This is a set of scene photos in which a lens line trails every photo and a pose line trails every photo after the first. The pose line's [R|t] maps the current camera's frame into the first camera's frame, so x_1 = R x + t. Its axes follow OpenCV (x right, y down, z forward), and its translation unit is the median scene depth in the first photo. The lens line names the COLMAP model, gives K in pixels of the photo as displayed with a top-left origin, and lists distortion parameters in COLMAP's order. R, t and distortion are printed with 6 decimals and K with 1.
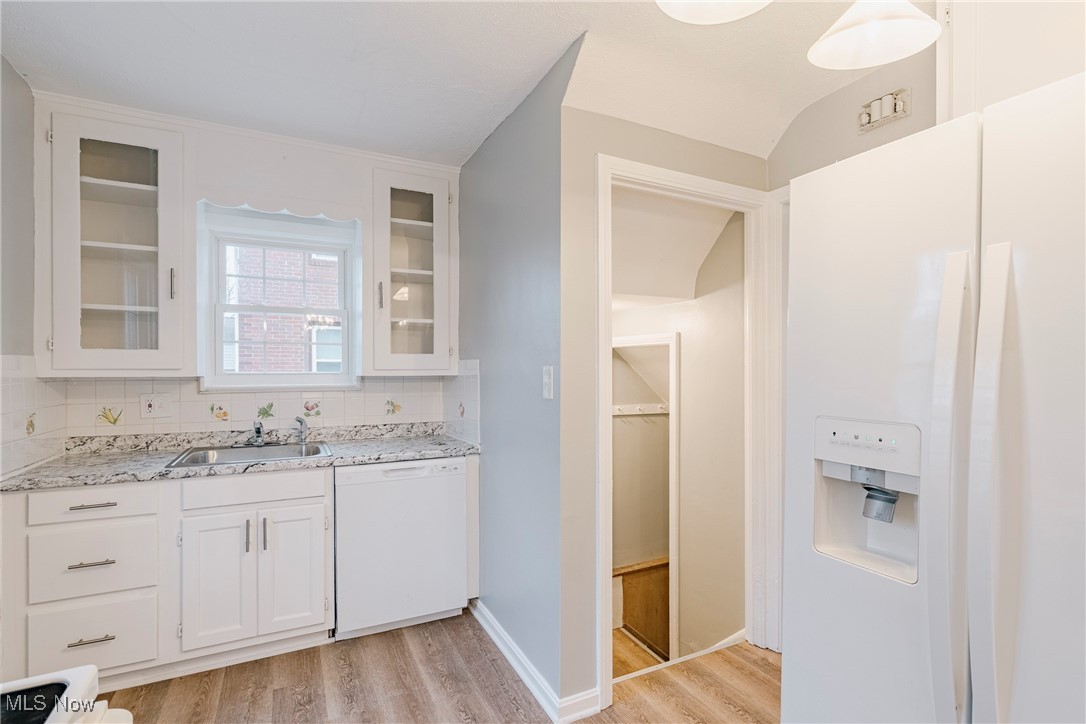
lens RADIAL K [[504.0, 0, 544.3], [0, 504.0, 376.1], [0, 0, 1]] dist [-0.001644, 0.000275]
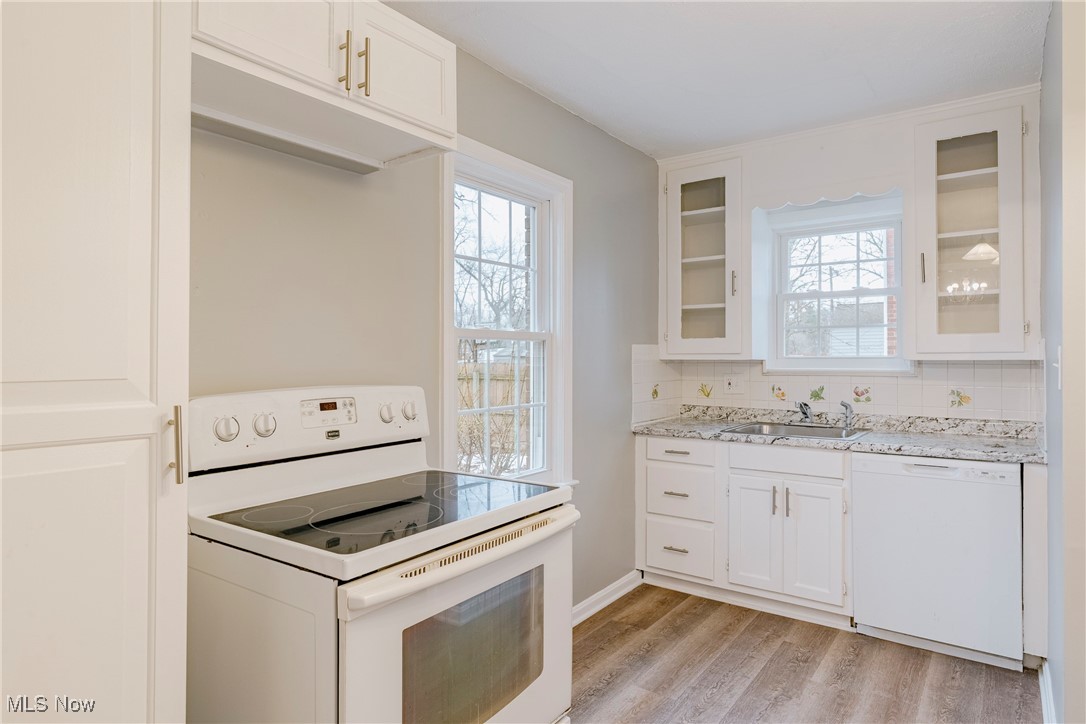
lens RADIAL K [[624.3, 0, 543.0], [0, 624.3, 362.0], [0, 0, 1]] dist [0.001851, 0.000969]
pose [[0.449837, 0.005579, -0.893093, 0.387954], [-0.008458, 0.999962, 0.001987, 0.007803], [0.893070, 0.006660, 0.449868, -0.085921]]
